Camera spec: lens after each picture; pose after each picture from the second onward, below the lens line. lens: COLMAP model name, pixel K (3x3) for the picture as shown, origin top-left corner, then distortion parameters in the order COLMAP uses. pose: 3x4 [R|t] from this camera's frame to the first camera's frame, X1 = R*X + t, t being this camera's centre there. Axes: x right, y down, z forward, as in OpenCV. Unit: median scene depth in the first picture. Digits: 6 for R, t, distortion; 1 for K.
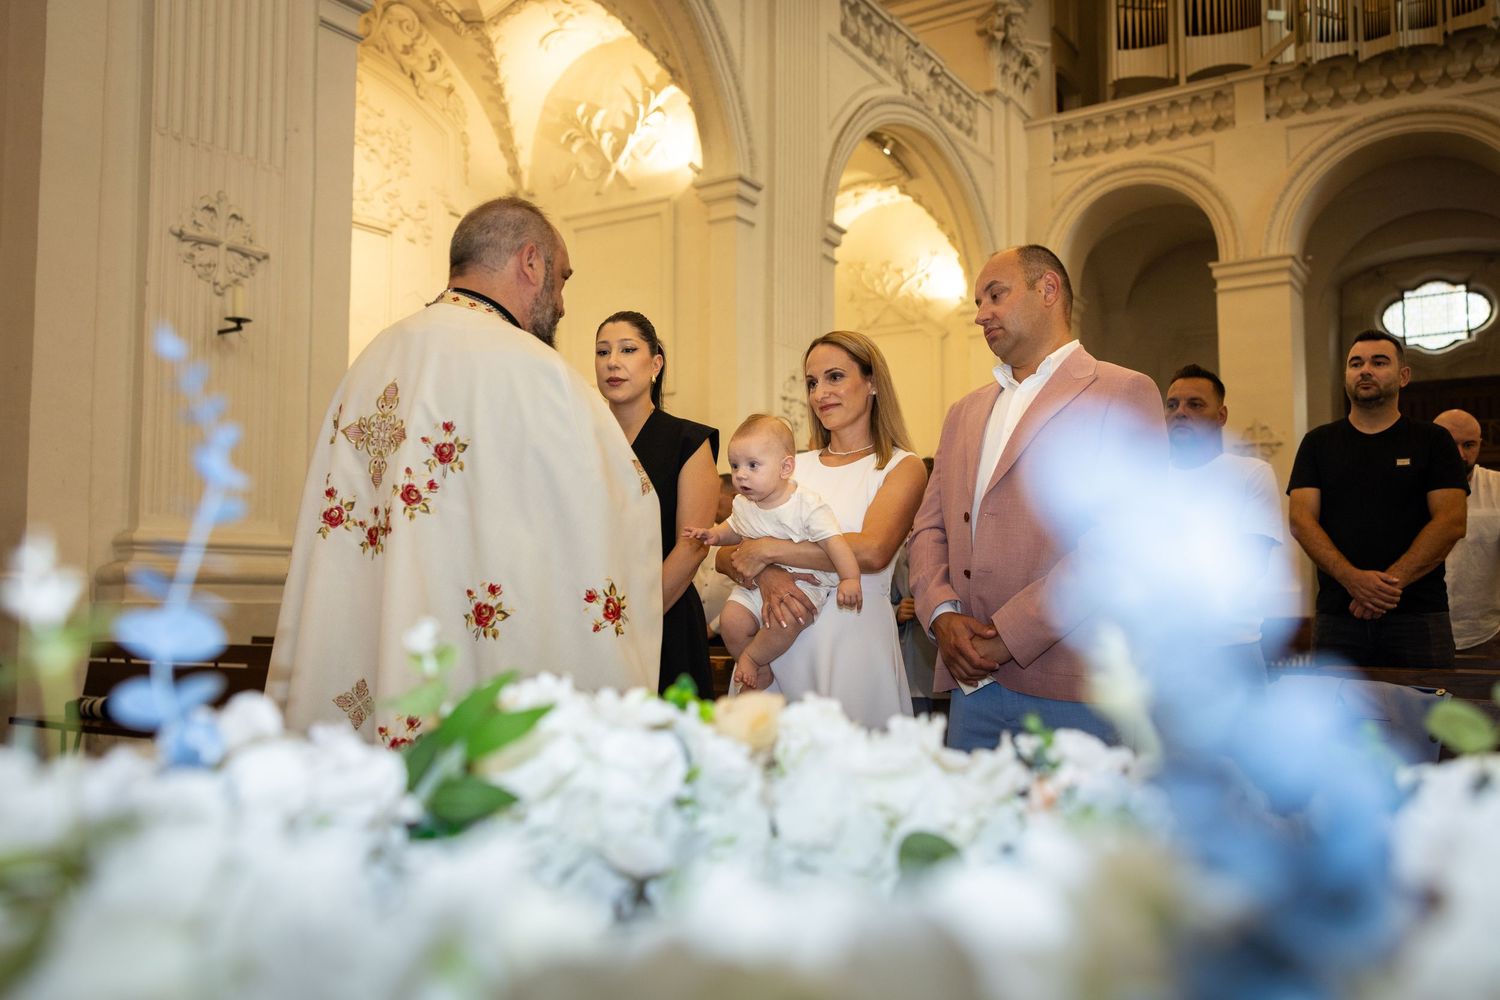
lens RADIAL K [[1250.2, 0, 749.0], [0, 1250.2, 501.1], [0, 0, 1]] dist [0.039808, 0.002600]
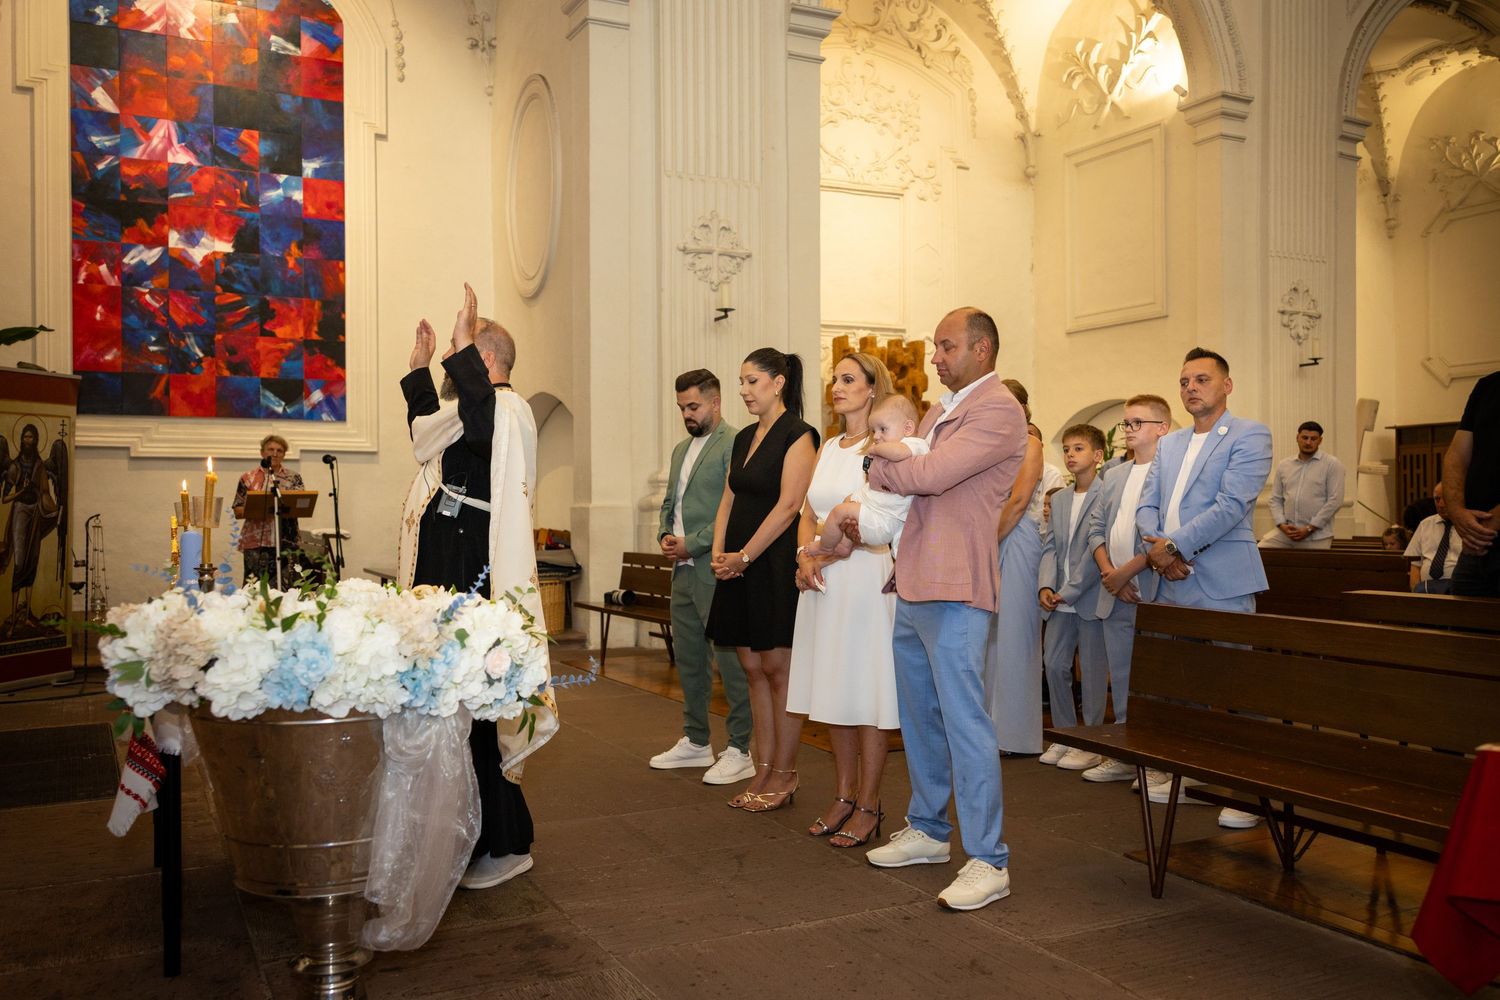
lens RADIAL K [[1250.2, 0, 750.3], [0, 1250.2, 502.4], [0, 0, 1]] dist [0.039808, 0.002600]
pose [[0.882183, -0.011169, -0.470774, 0.119427], [0.044729, 0.997186, 0.060159, -0.010752], [0.468777, -0.074128, 0.880200, -0.079249]]
